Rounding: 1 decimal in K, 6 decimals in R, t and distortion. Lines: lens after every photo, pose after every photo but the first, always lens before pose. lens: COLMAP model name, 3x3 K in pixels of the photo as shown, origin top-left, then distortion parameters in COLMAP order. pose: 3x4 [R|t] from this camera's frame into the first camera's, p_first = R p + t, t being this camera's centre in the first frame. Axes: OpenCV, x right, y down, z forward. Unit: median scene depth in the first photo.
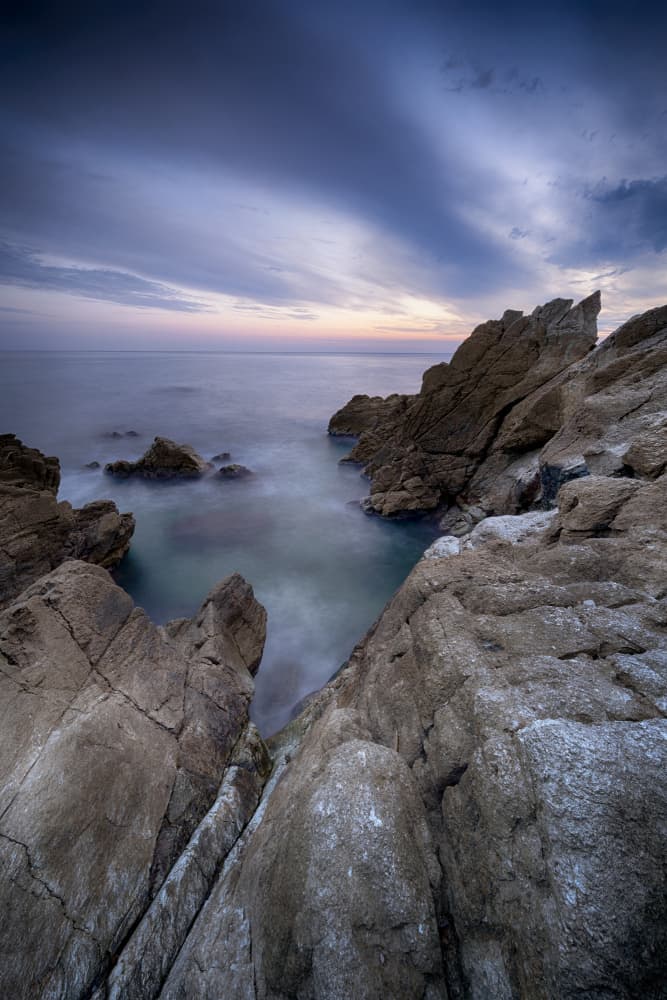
lens RADIAL K [[451.5, 0, 333.5], [0, 451.5, 500.0], [0, 0, 1]] dist [0.002196, 0.000153]
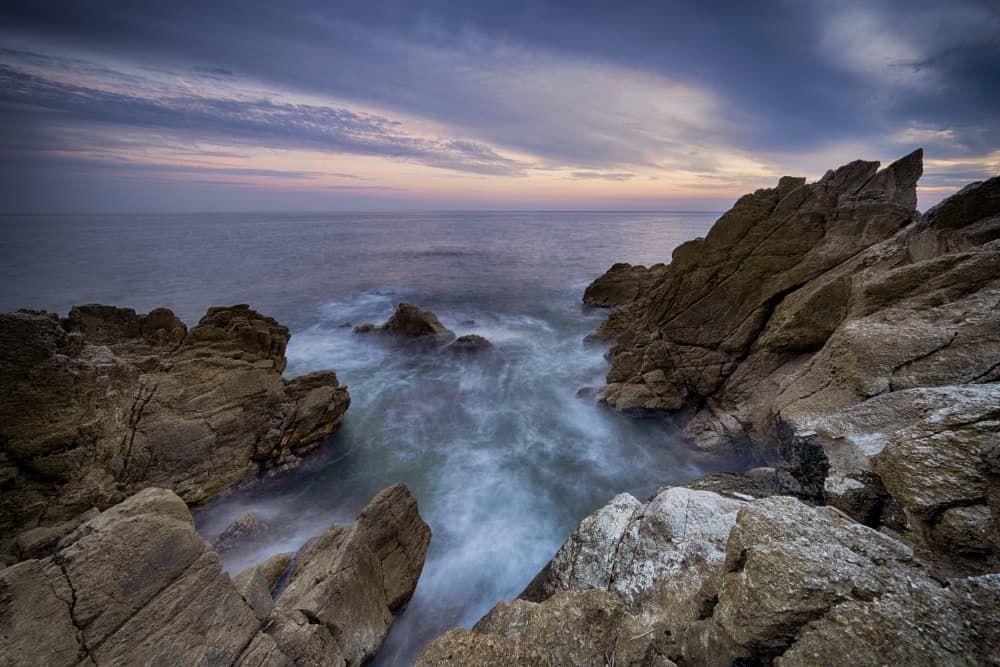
lens RADIAL K [[451.5, 0, 499.9], [0, 451.5, 329.2], [0, 0, 1]] dist [0.002196, 0.000153]
pose [[0.966960, 0.061658, -0.247358, 0.110727], [-0.075378, 0.996076, -0.046379, -0.072360], [0.243527, 0.063492, 0.967814, 0.108576]]
